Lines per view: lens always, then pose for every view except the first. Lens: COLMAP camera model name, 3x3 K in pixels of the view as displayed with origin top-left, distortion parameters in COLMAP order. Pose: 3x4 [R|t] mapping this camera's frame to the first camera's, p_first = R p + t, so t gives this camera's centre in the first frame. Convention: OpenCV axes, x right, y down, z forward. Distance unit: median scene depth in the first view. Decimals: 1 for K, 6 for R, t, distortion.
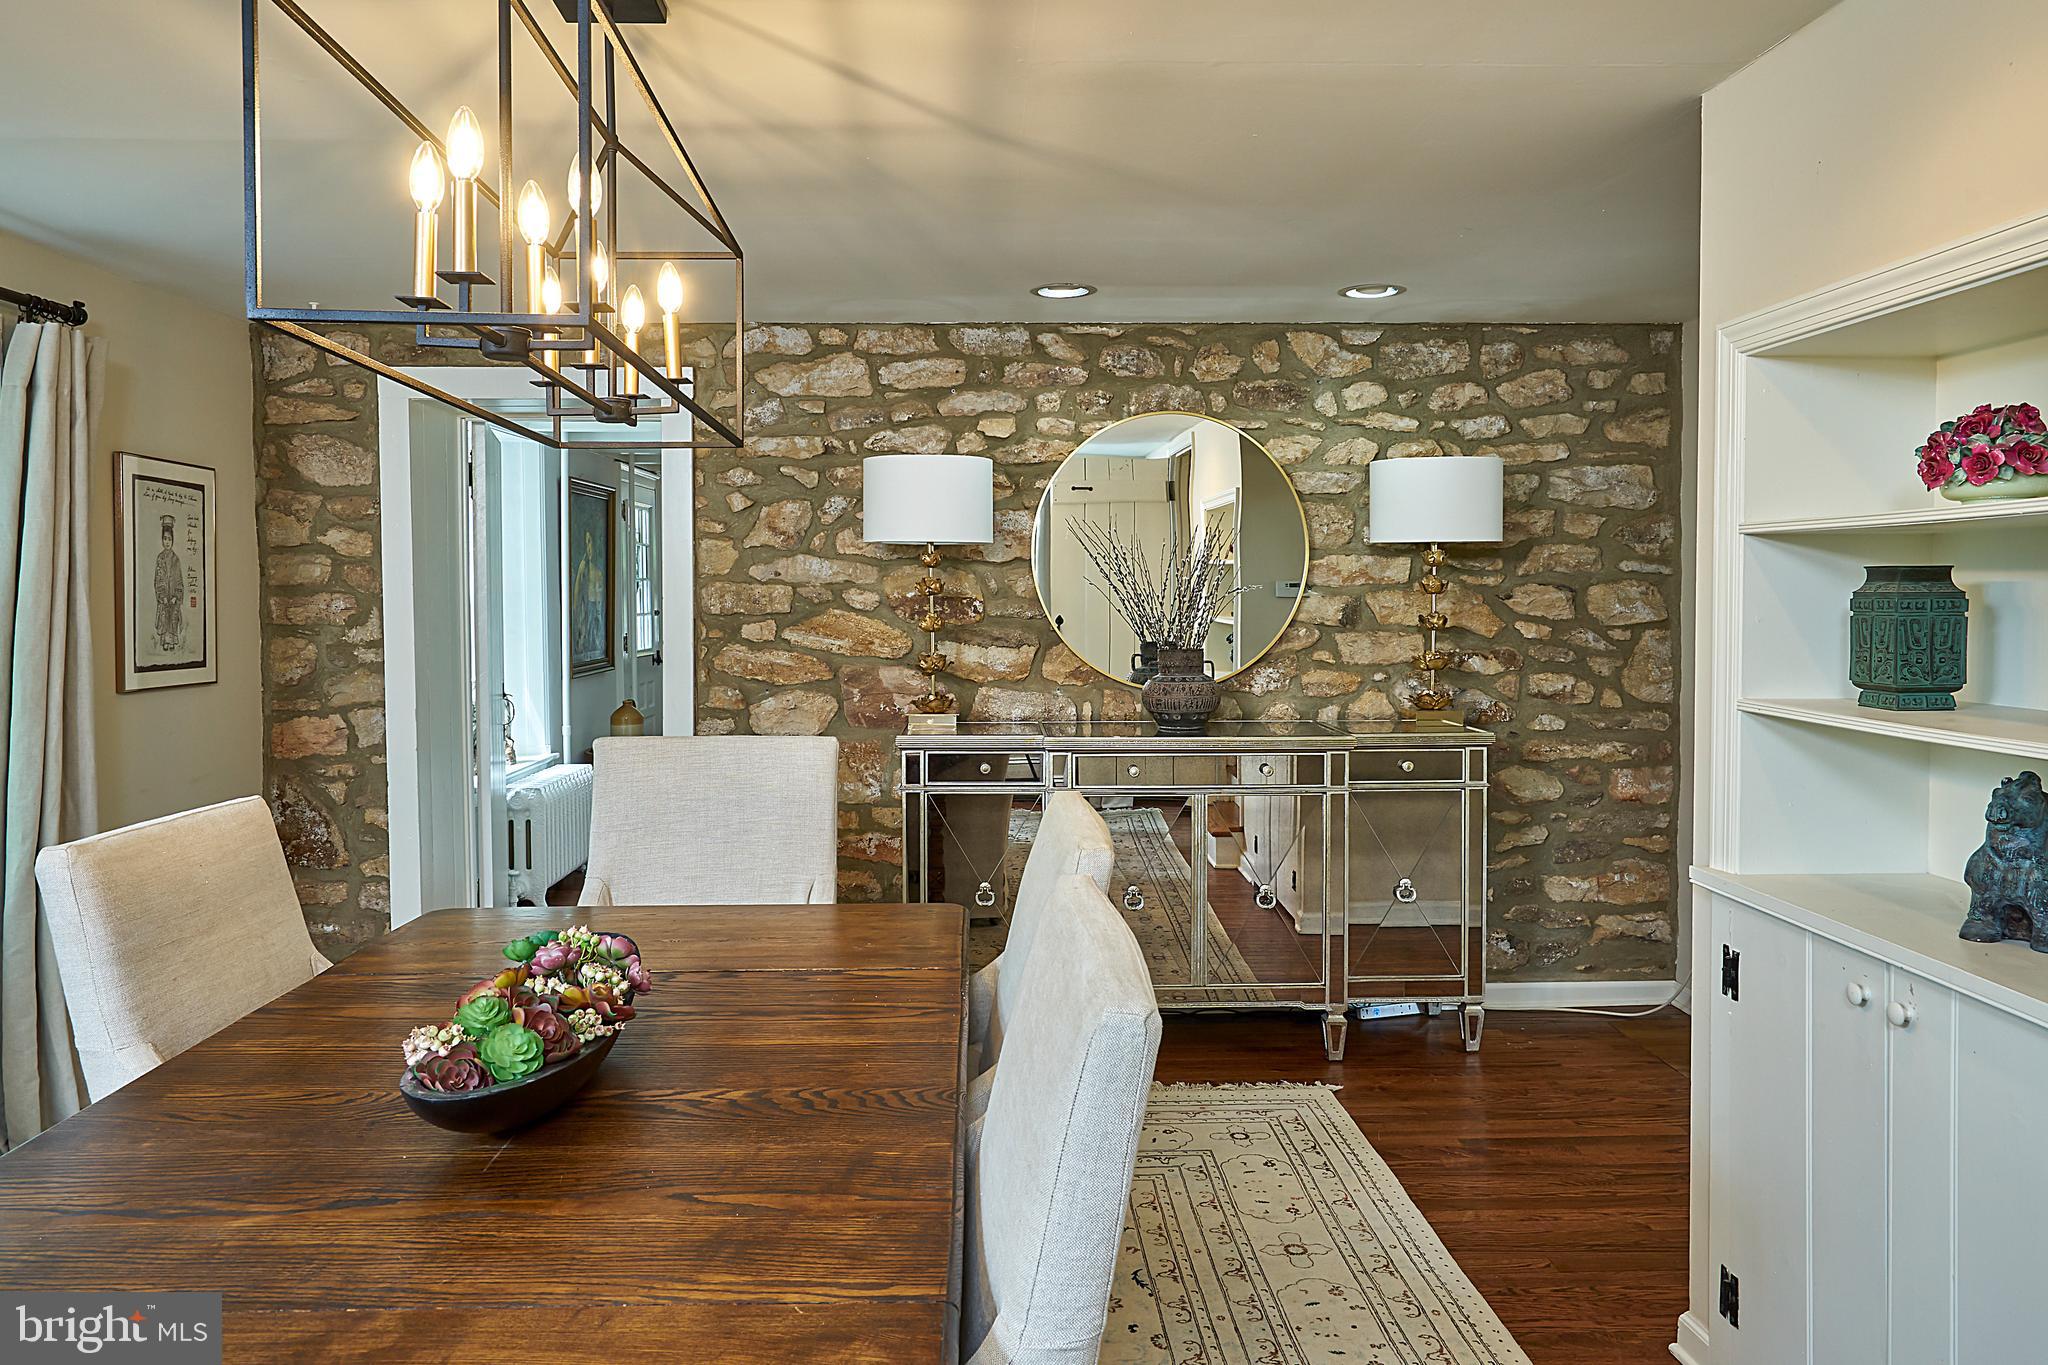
lens RADIAL K [[1372.6, 0, 1021.4], [0, 1372.6, 652.6], [0, 0, 1]] dist [-0.037755, 0.002317]
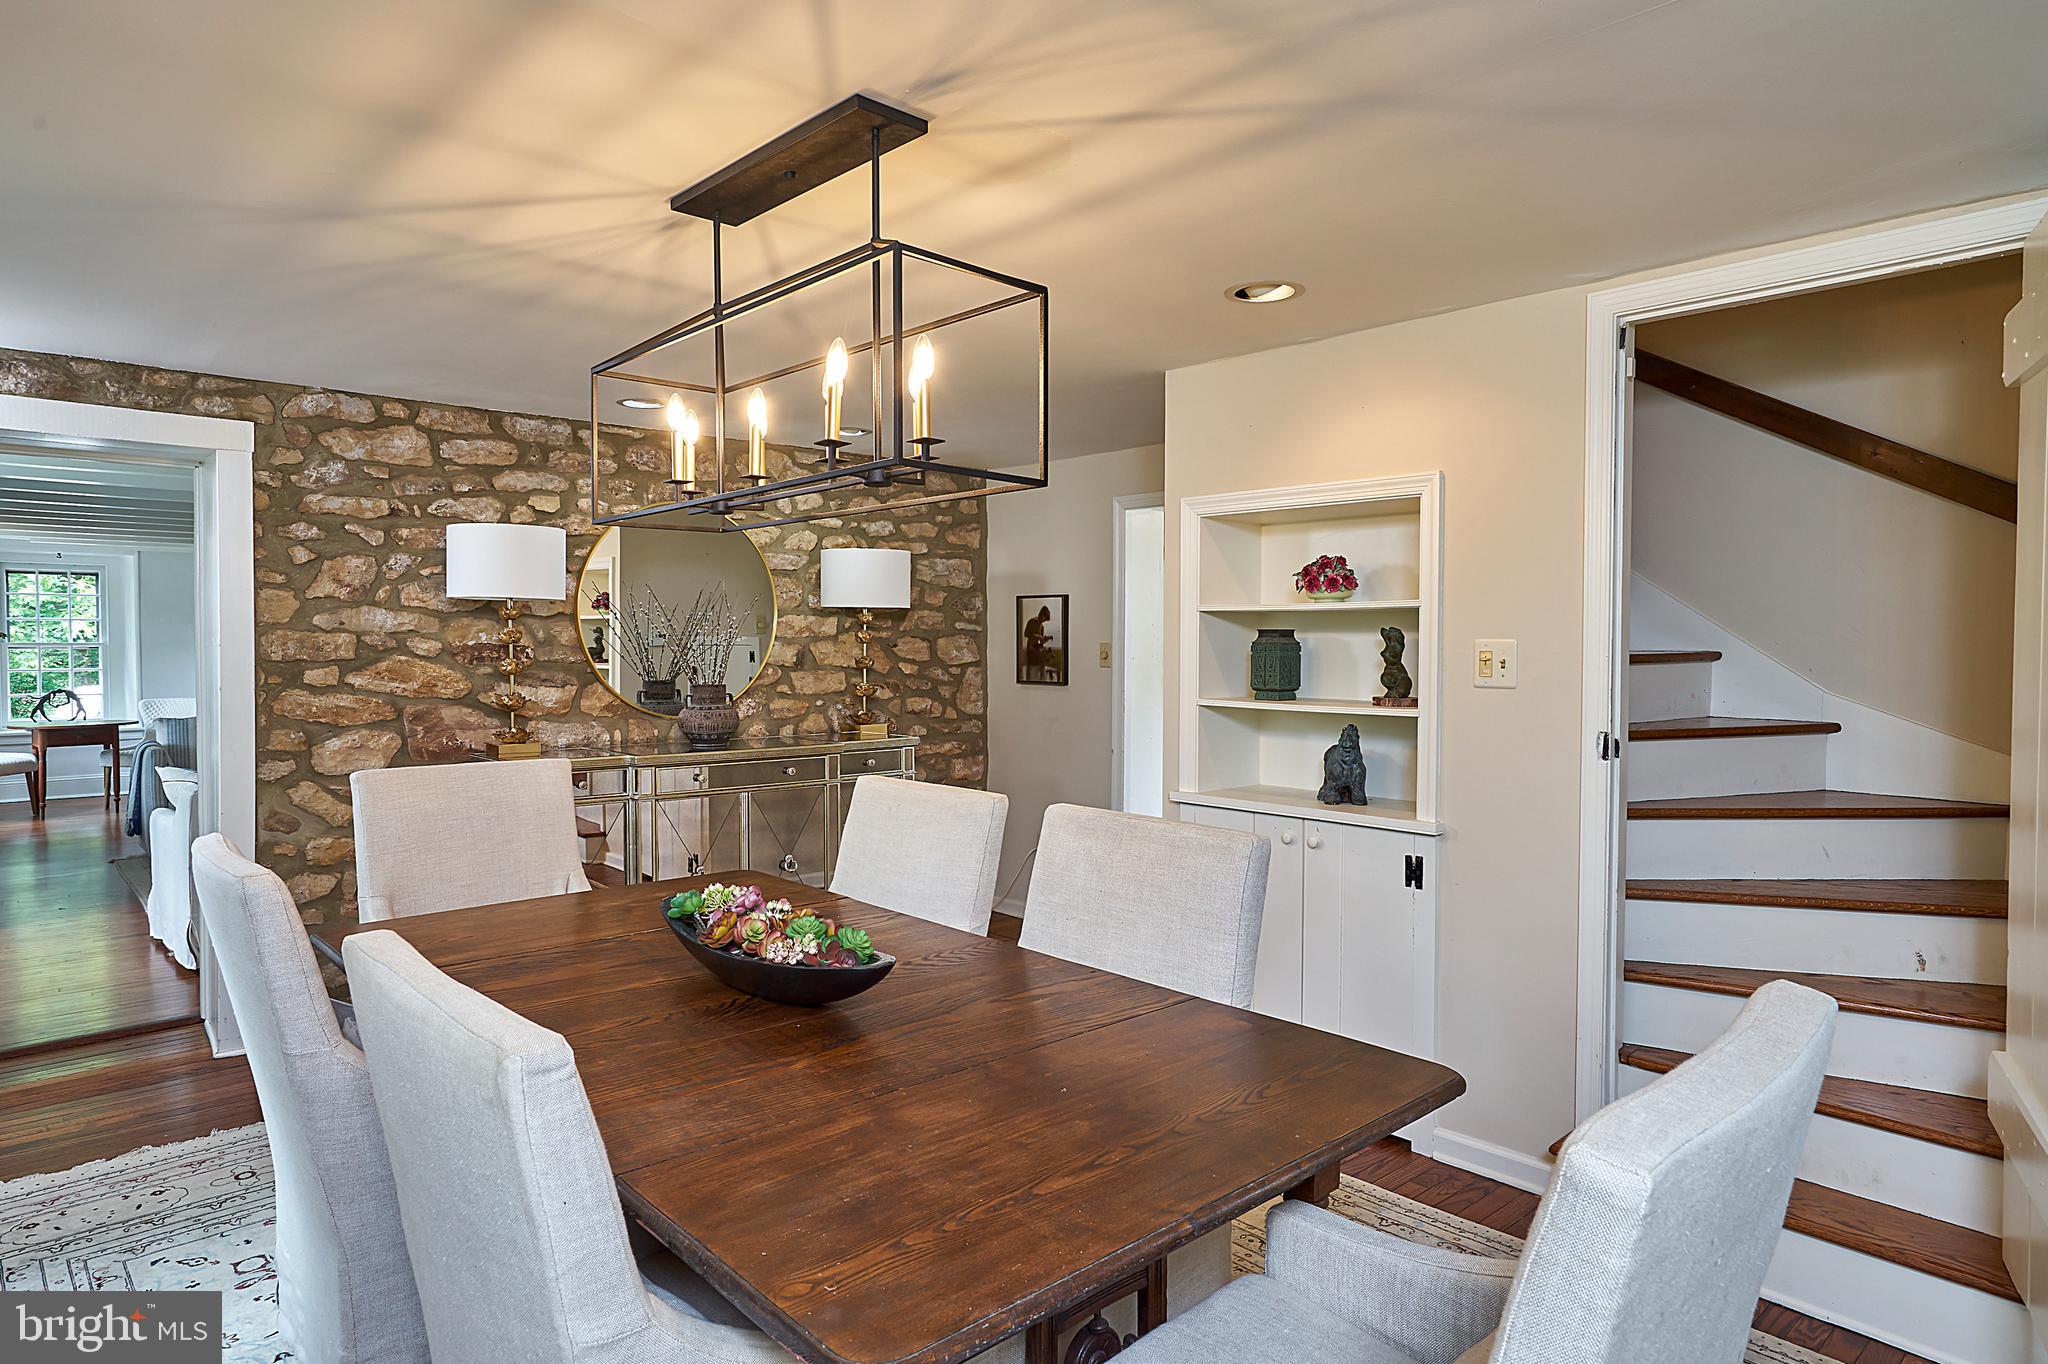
lens RADIAL K [[1164.6, 0, 1024.0], [0, 1164.6, 682.0], [0, 0, 1]] dist [-0.025630, 0.000276]
pose [[0.762163, -0.017869, 0.647138, -0.356126], [0.024771, 0.999692, -0.001570, 0.003667], [-0.646911, 0.017227, 0.762371, -0.039302]]
